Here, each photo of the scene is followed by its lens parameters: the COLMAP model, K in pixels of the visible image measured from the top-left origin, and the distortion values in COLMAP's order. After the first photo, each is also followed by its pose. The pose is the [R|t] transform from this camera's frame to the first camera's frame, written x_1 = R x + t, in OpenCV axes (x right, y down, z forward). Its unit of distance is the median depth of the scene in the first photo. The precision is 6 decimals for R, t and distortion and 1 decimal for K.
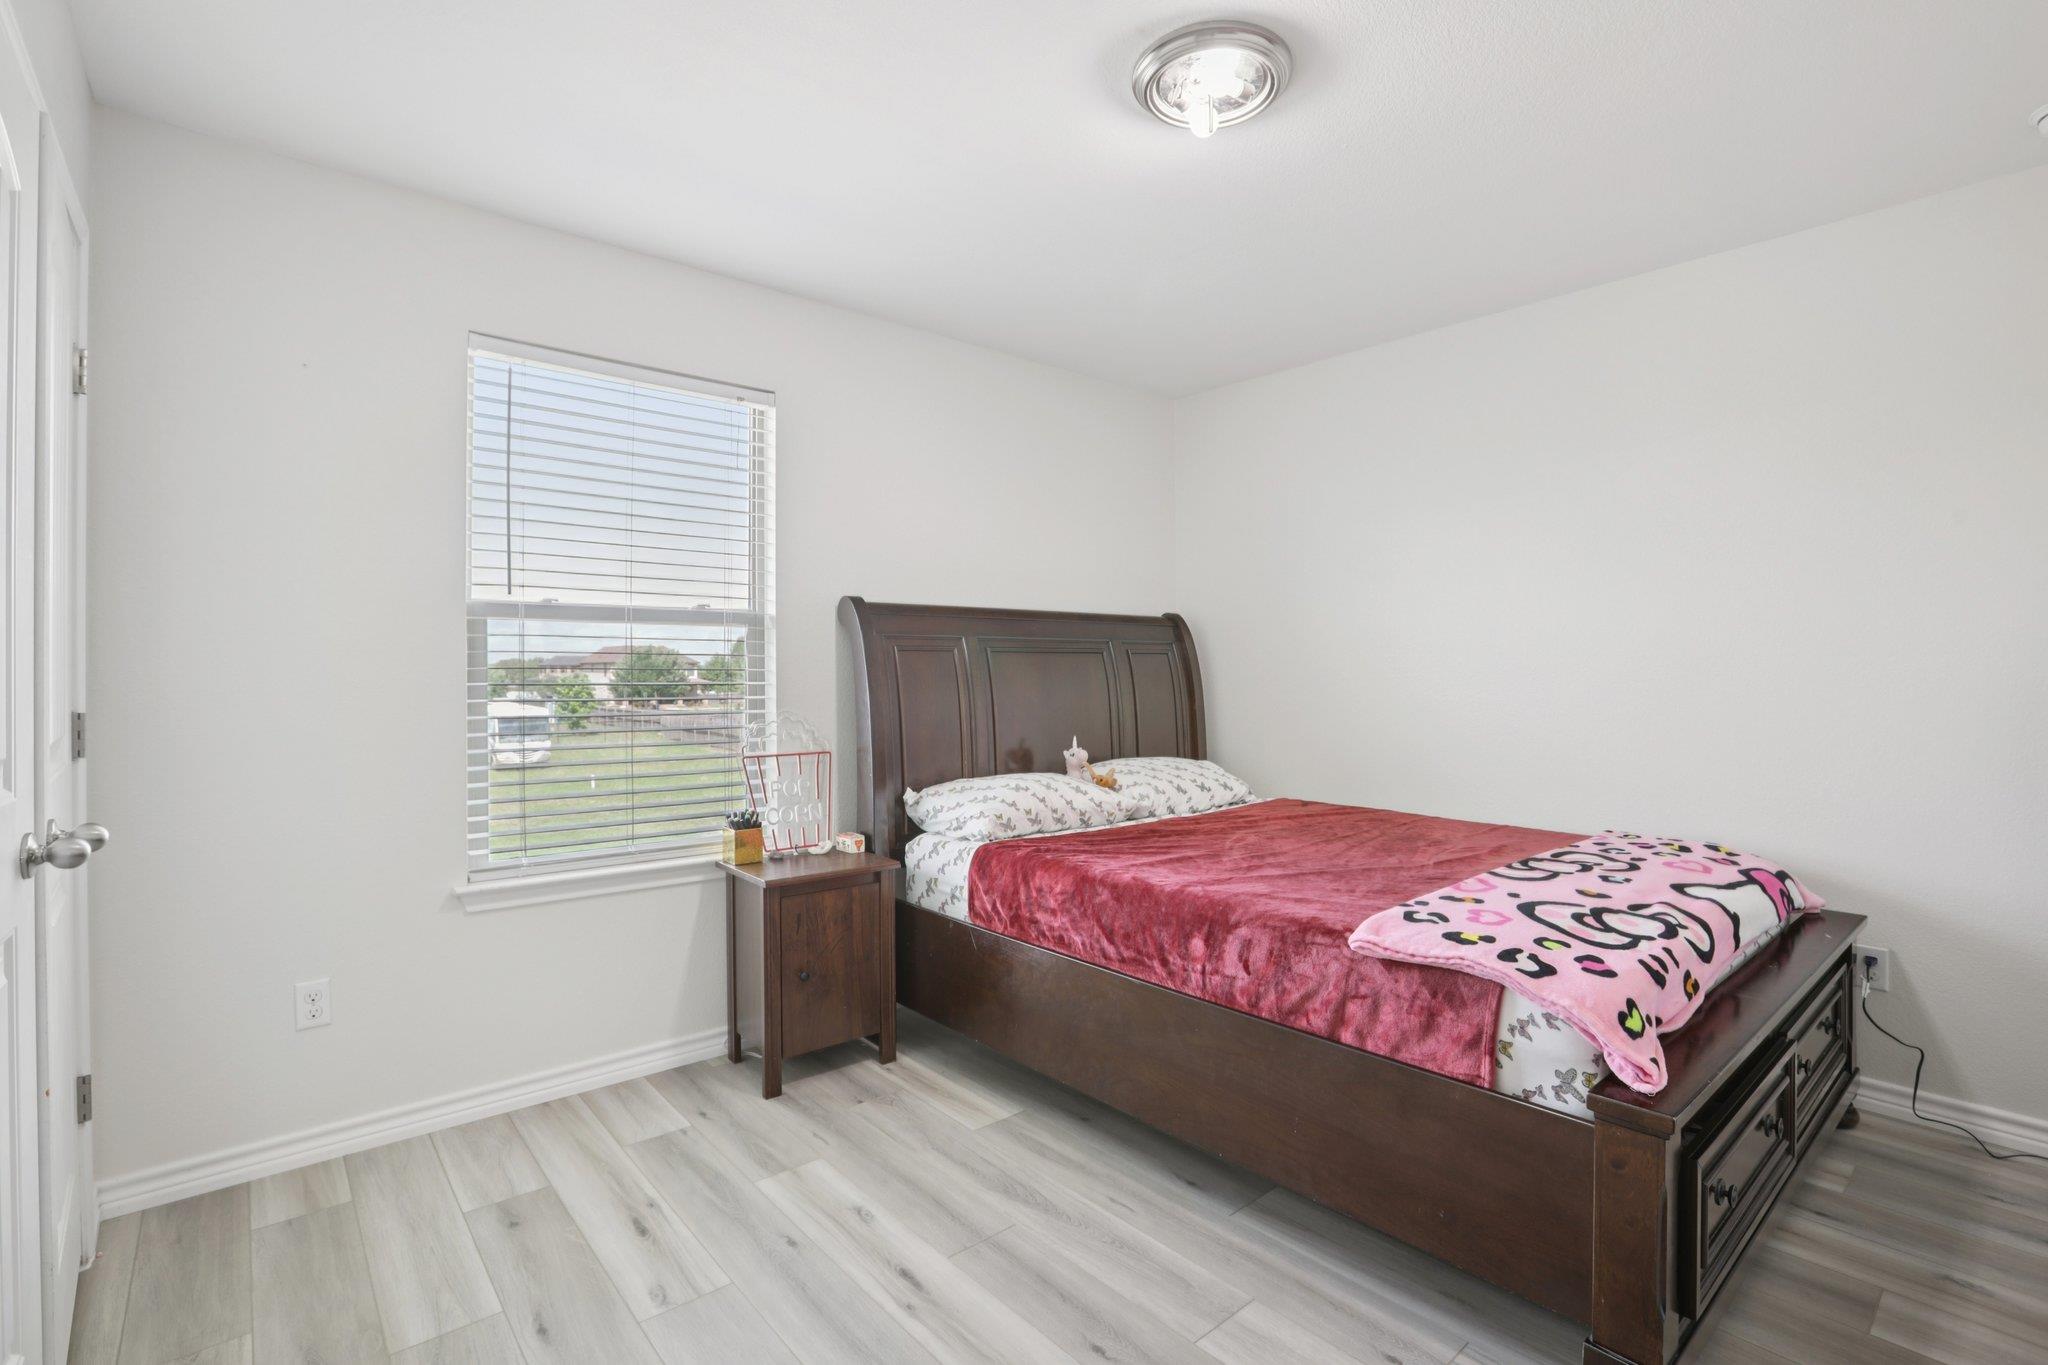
lens RADIAL K [[923.4, 0, 1047.1], [0, 923.4, 683.5], [0, 0, 1]] dist [-0.035302, 0.011050]
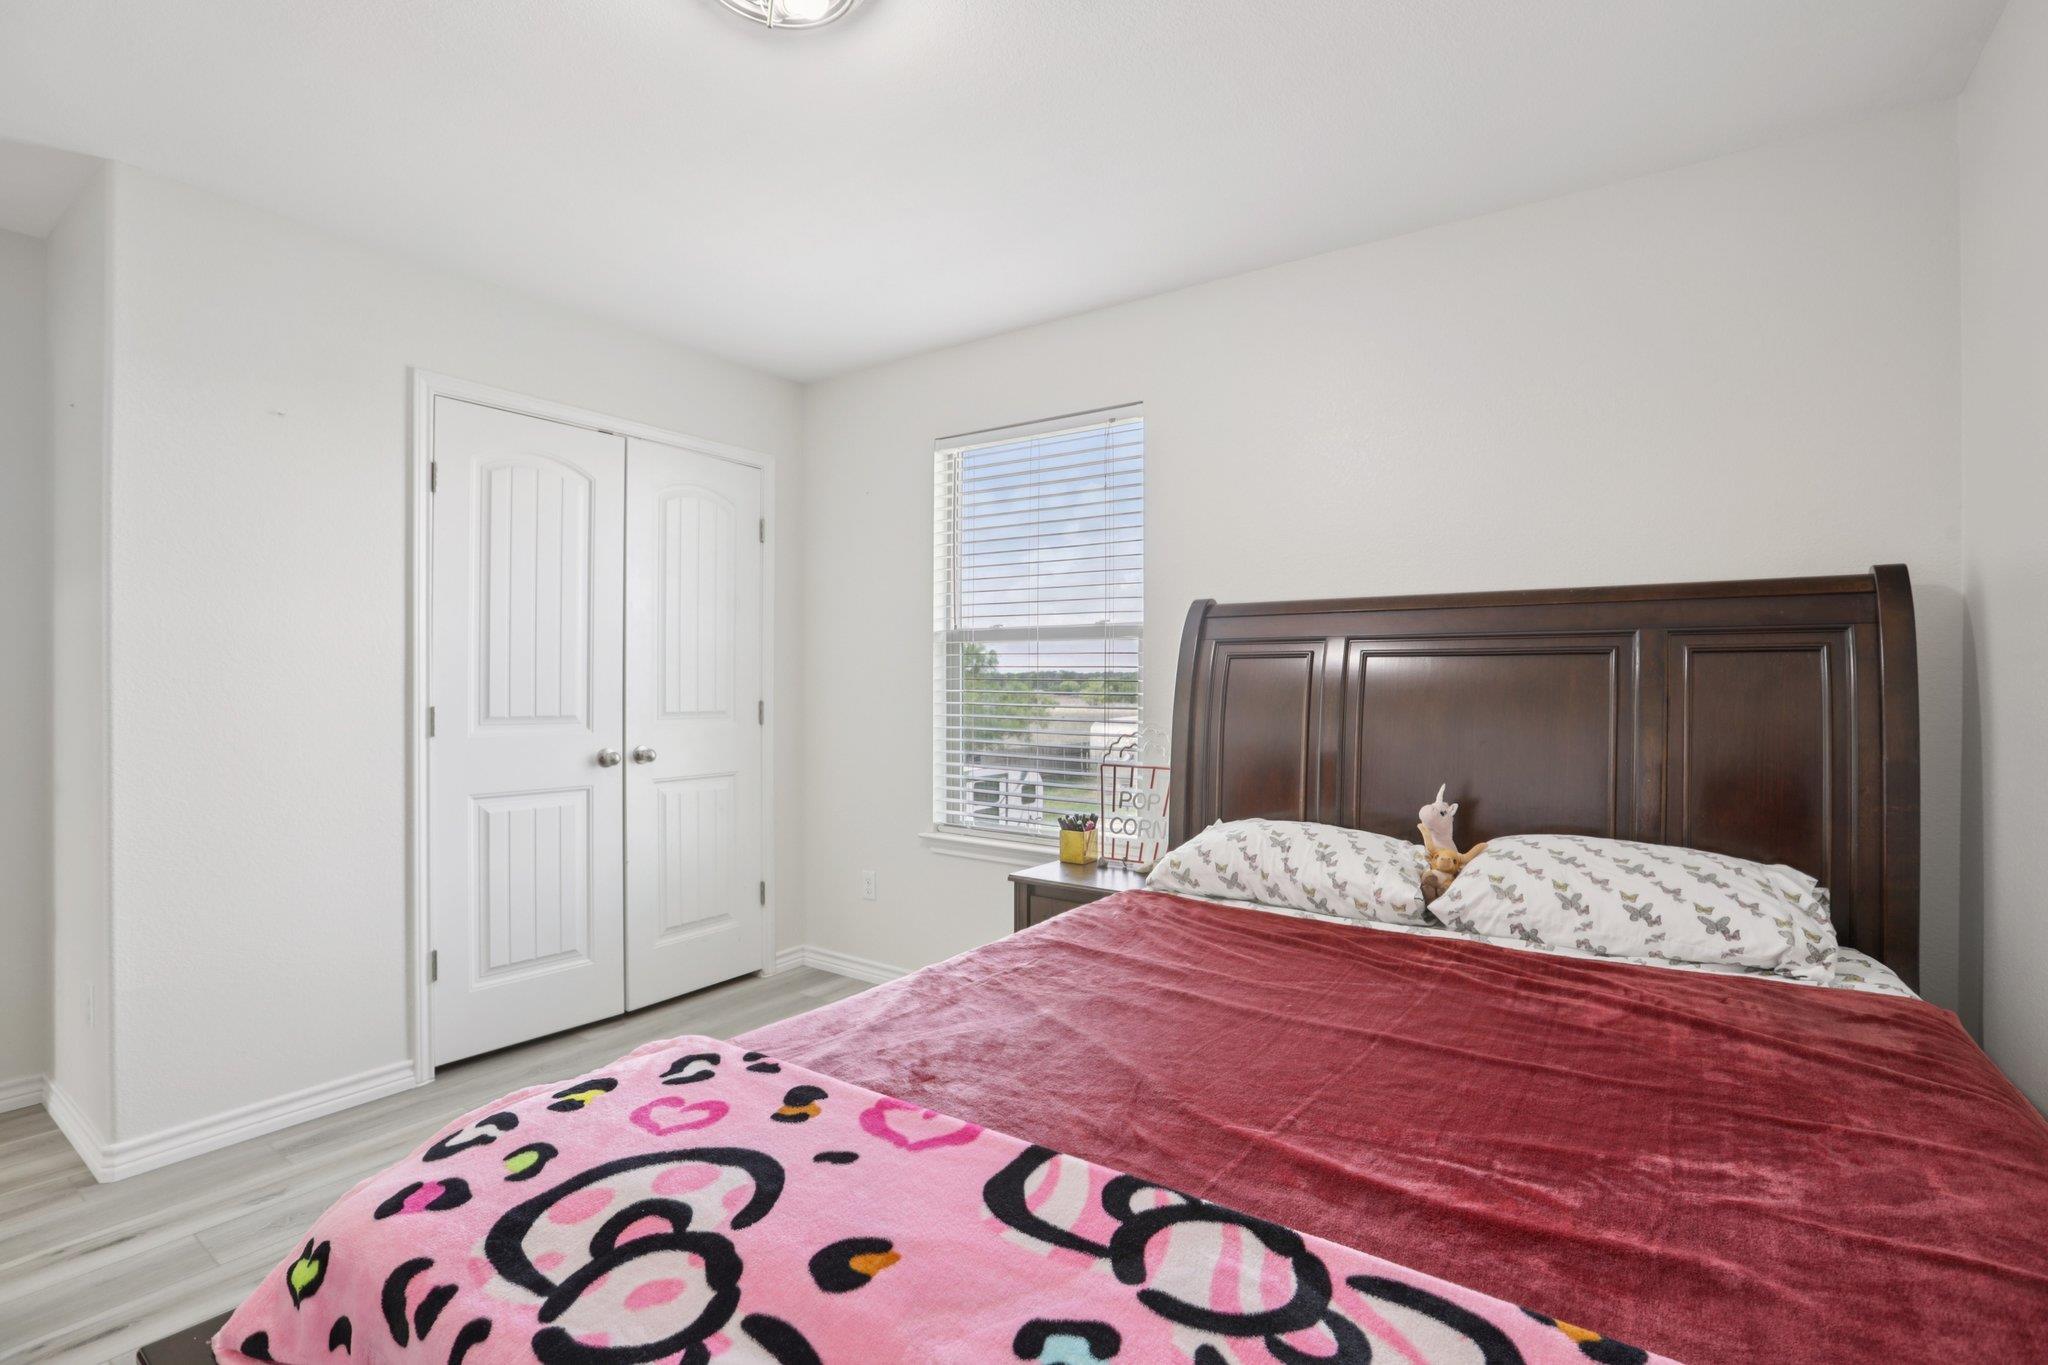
lens RADIAL K [[923.4, 0, 1047.1], [0, 923.4, 683.5], [0, 0, 1]] dist [-0.035302, 0.011050]
pose [[0.275819, 0.008747, -0.961170, 0.619565], [-0.013603, 0.999894, 0.005196, -0.014668], [0.961113, 0.011642, 0.275908, 0.594639]]
